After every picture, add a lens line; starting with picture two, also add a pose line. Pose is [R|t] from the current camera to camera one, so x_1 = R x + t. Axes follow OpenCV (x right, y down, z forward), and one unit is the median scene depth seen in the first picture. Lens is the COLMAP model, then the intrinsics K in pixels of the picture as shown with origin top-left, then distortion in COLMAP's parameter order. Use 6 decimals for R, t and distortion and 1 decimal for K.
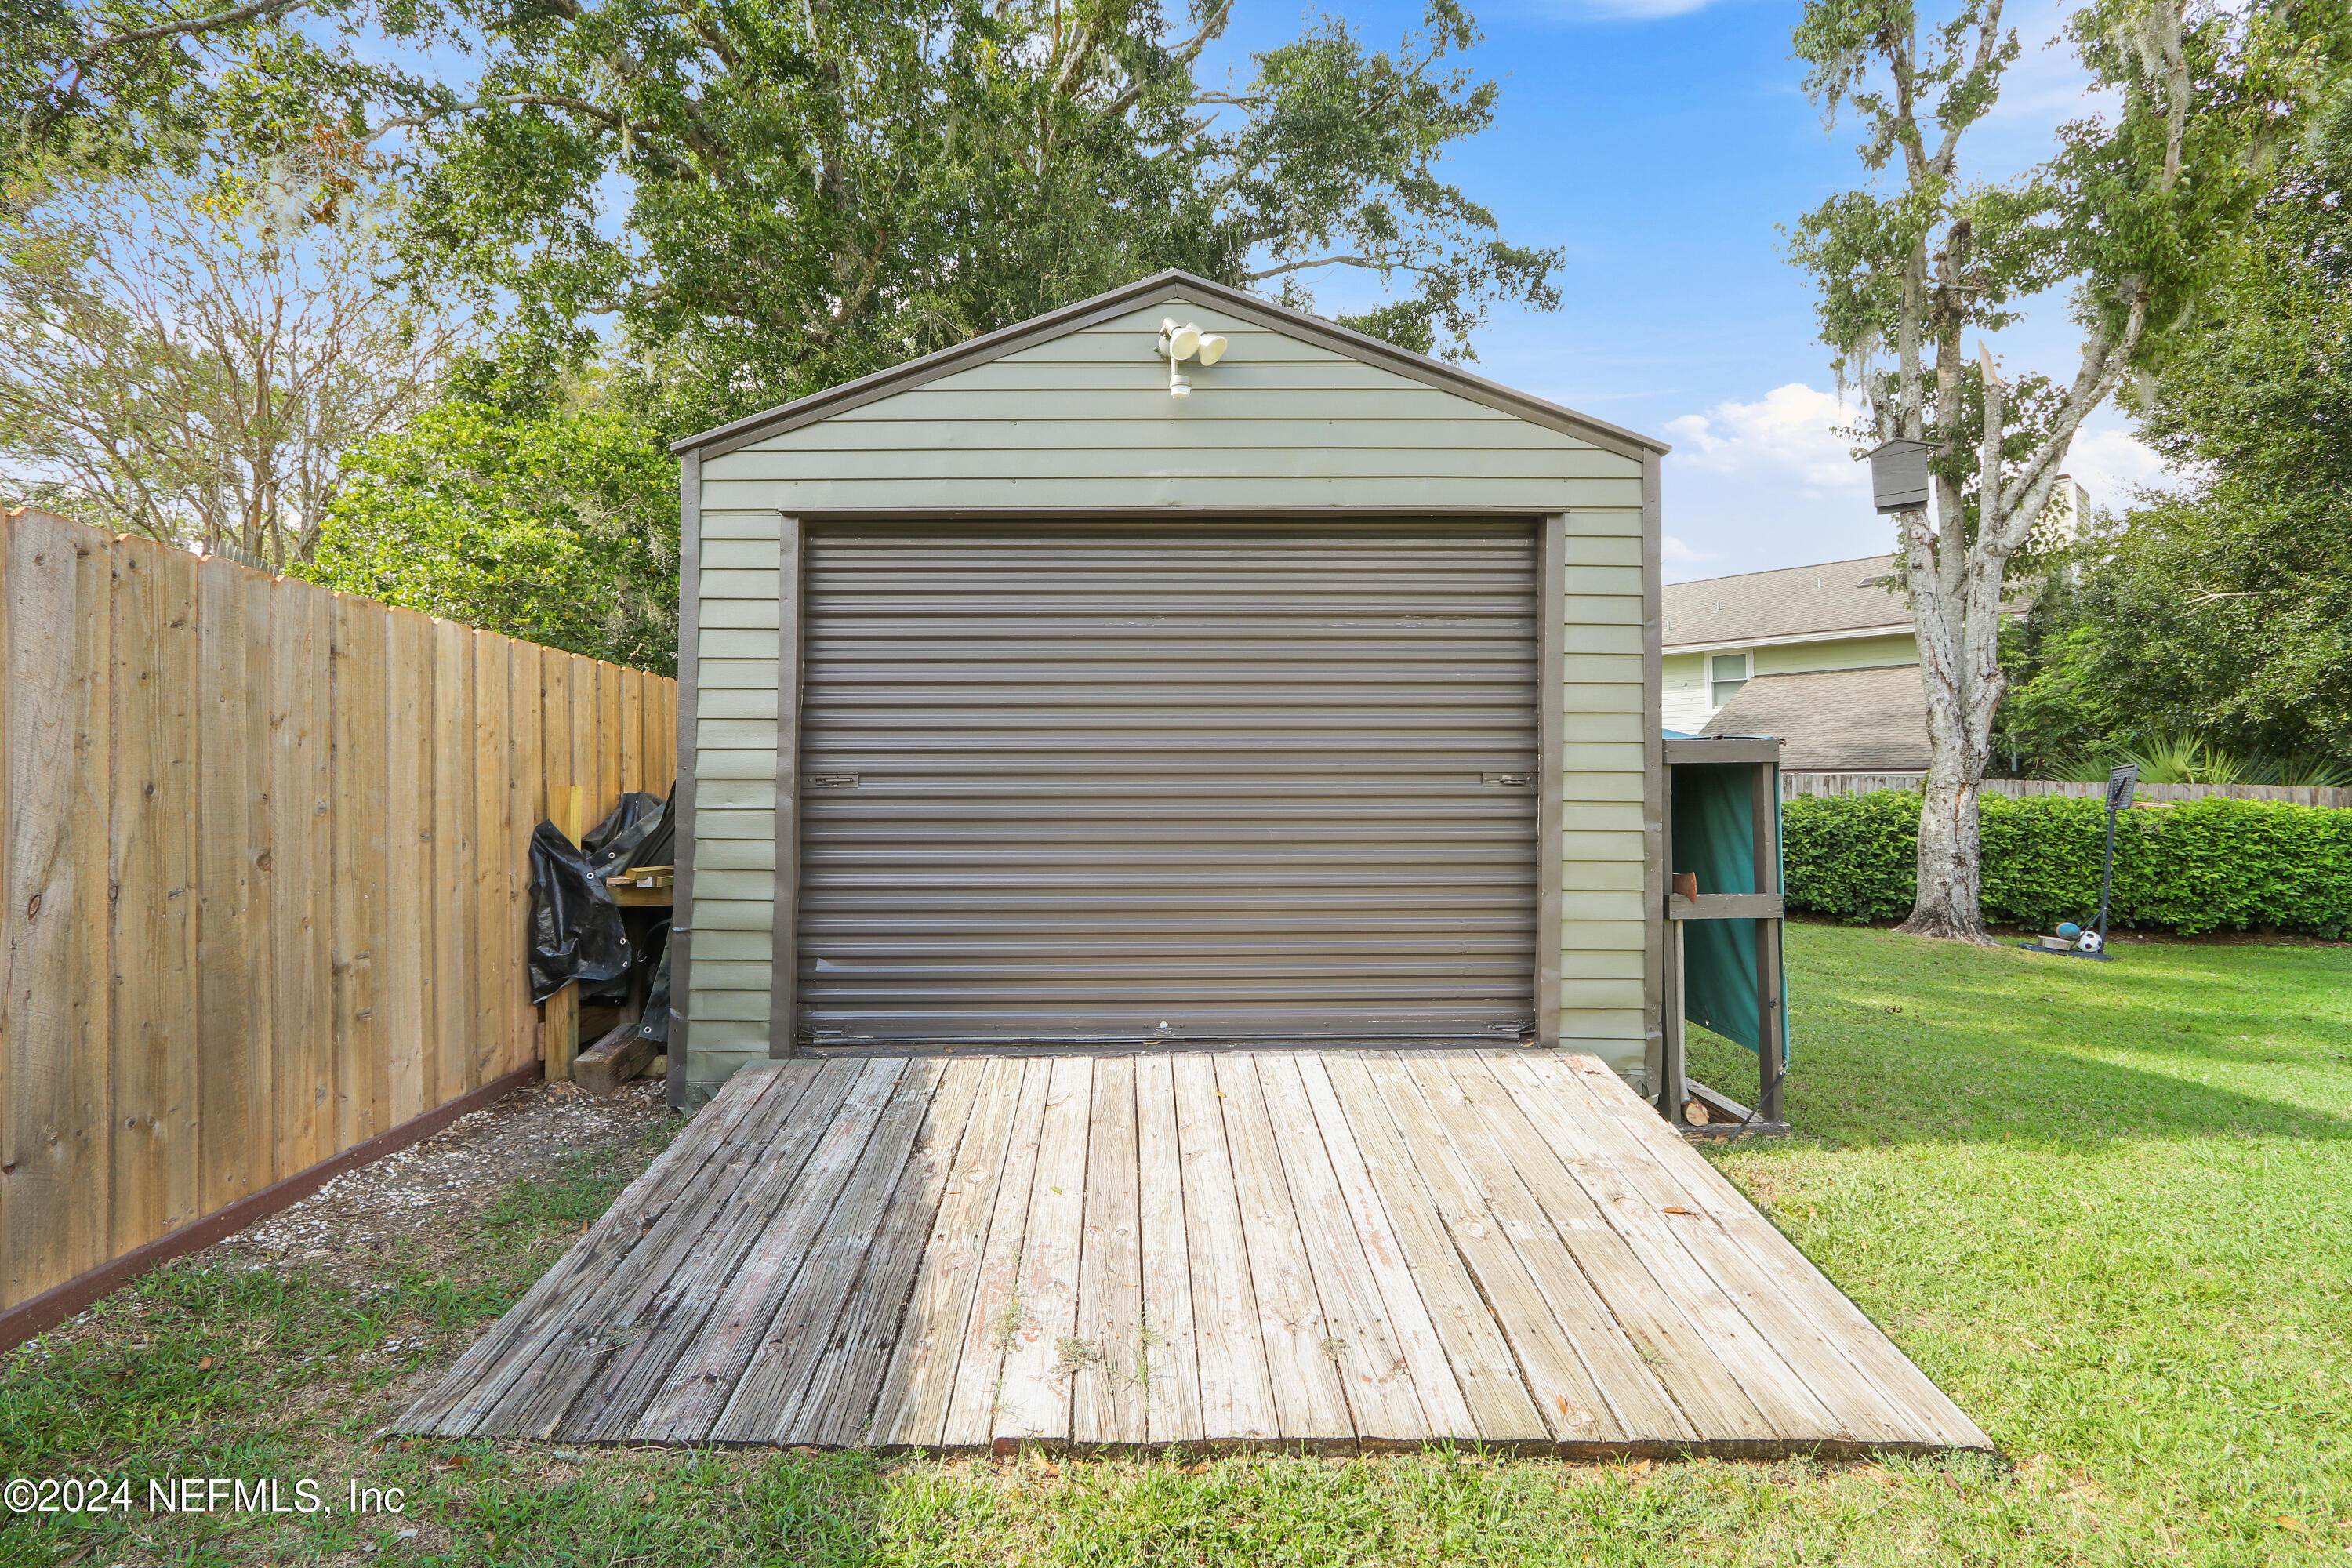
lens RADIAL K [[1109.4, 0, 1167.6], [0, 1109.4, 770.7], [0, 0, 1]] dist [-0.011718, 0.004328]
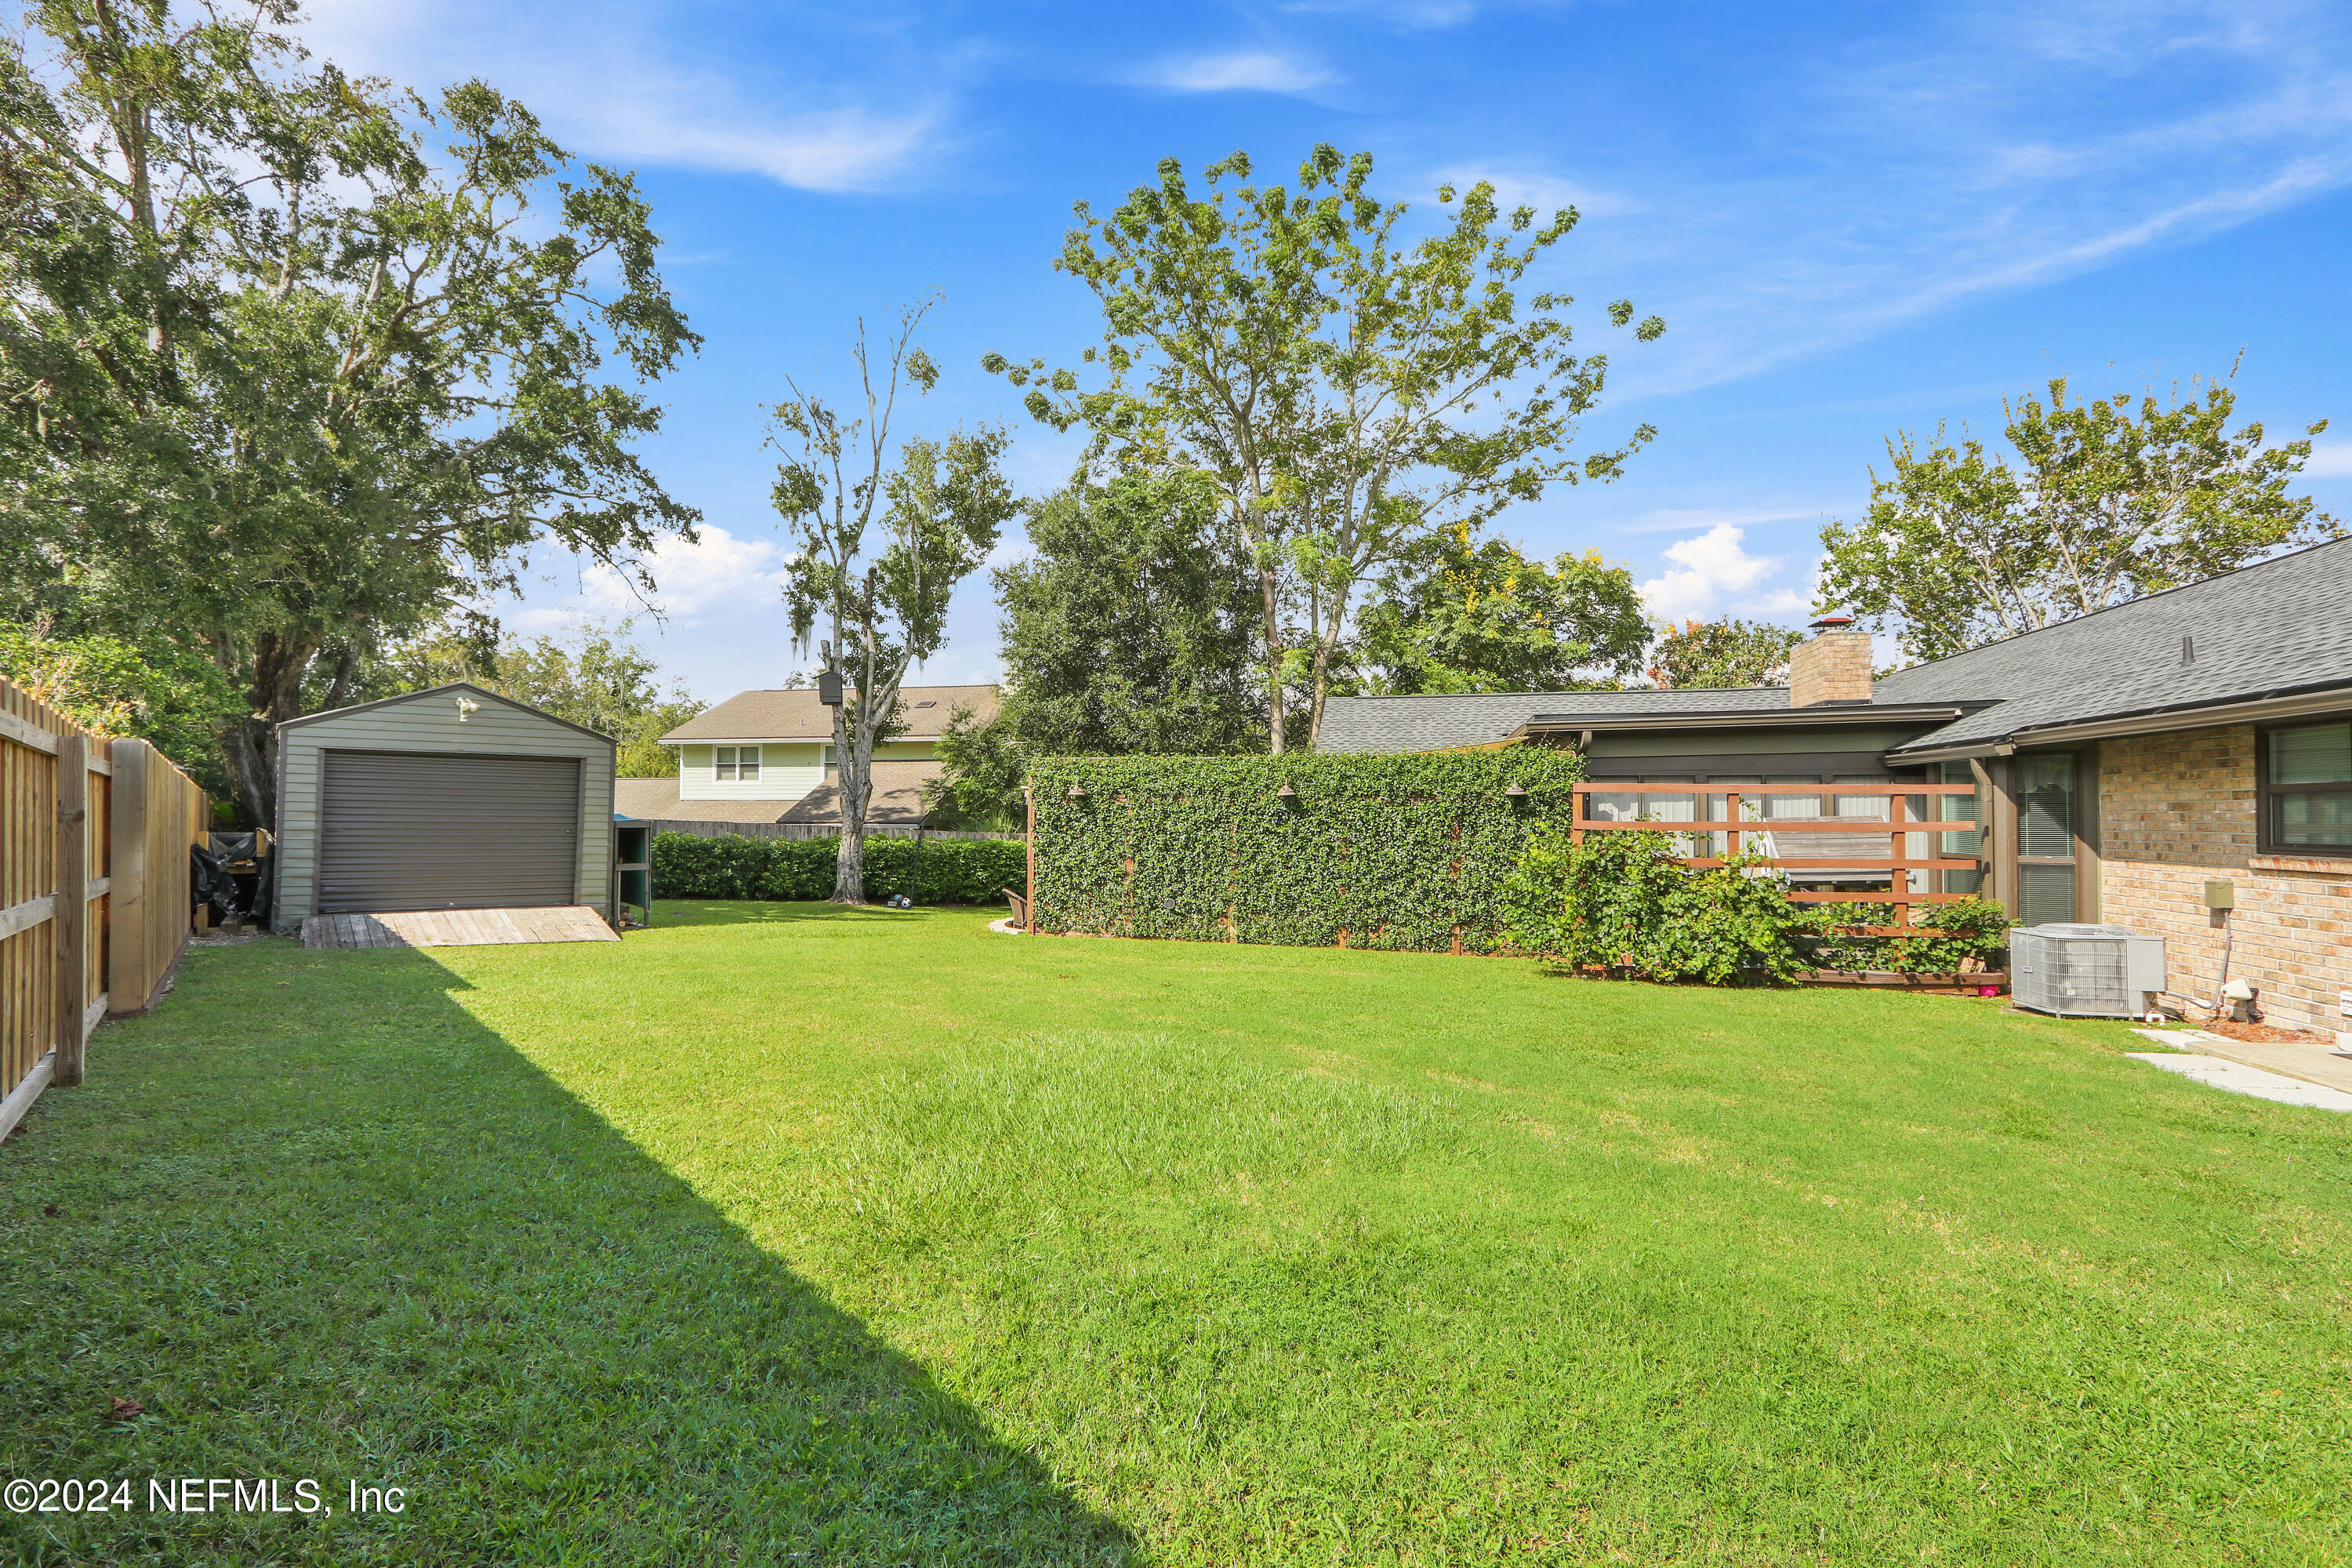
lens RADIAL K [[1109.4, 0, 1150.7], [0, 1109.4, 787.4], [0, 0, 1]] dist [-0.011718, 0.004328]
pose [[0.806732, 0.028903, 0.590210, -0.157026], [-0.015363, 0.999491, -0.027948, -0.035741], [-0.590717, 0.013479, 0.806766, -1.660647]]
